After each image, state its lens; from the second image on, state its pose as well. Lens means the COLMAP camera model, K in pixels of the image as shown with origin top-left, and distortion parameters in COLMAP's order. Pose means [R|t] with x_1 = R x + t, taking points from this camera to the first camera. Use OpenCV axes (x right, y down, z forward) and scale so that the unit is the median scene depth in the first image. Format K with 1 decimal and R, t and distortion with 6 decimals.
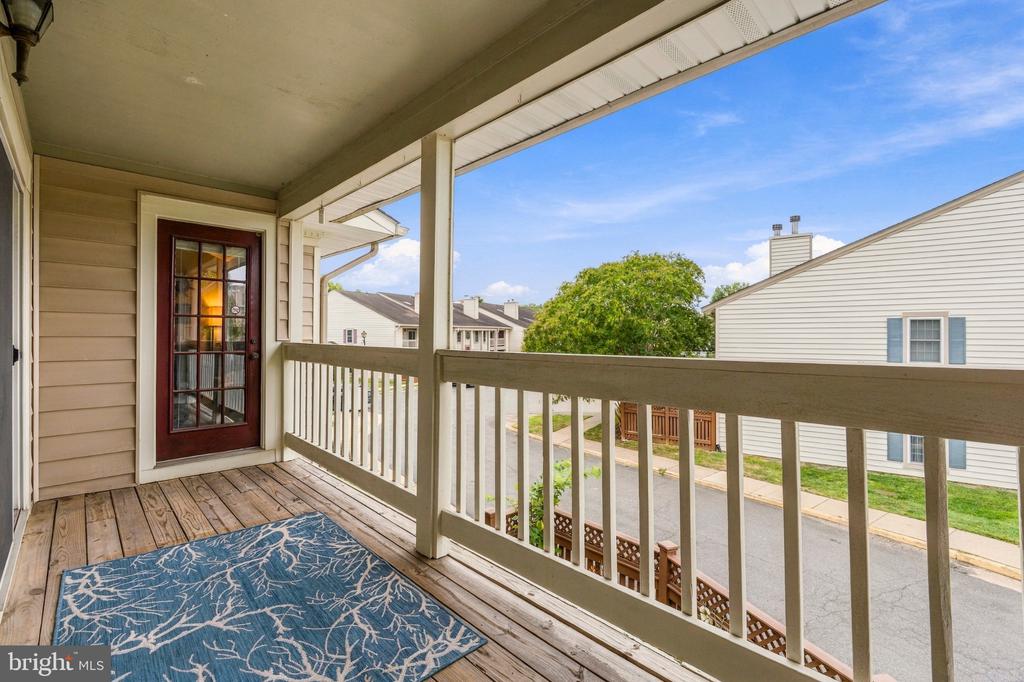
lens RADIAL K [[455.1, 0, 511.8], [0, 455.1, 334.9], [0, 0, 1]] dist [-0.003108, 0.000498]
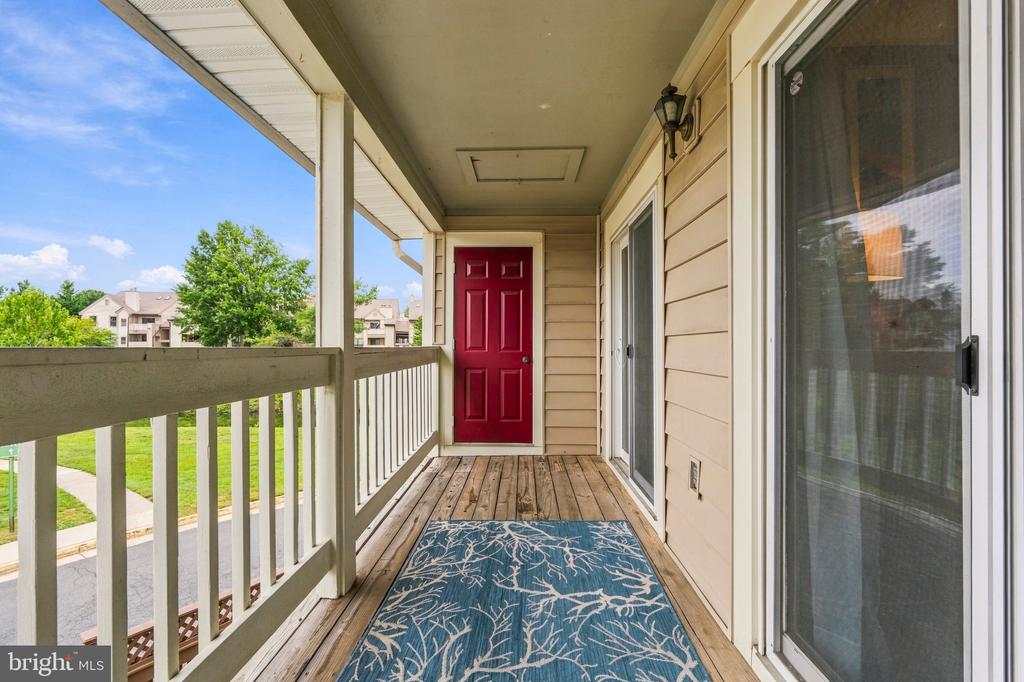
lens RADIAL K [[455.1, 0, 512.6], [0, 455.1, 342.6], [0, 0, 1]] dist [-0.003108, 0.000498]
pose [[-0.704386, 0.004171, 0.709805, -1.342631], [0.000352, 0.999985, -0.005527, 0.034608], [-0.709817, -0.003644, -0.704377, 1.825596]]
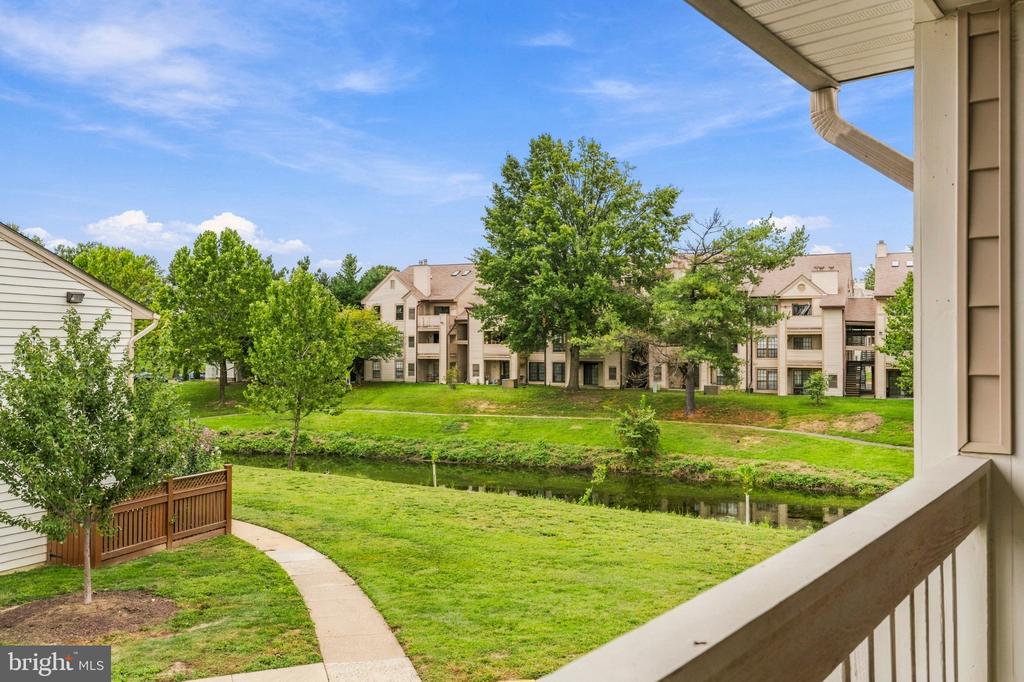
lens RADIAL K [[892.6, 0, 515.4], [0, 892.6, 338.9], [0, 0, 1]] dist [0.014610, 0.005161]
pose [[-0.173509, 0.007248, 0.984806, -1.309656], [0.000658, 0.999974, -0.007244, 0.029265], [-0.984832, -0.000609, -0.173509, 1.804021]]
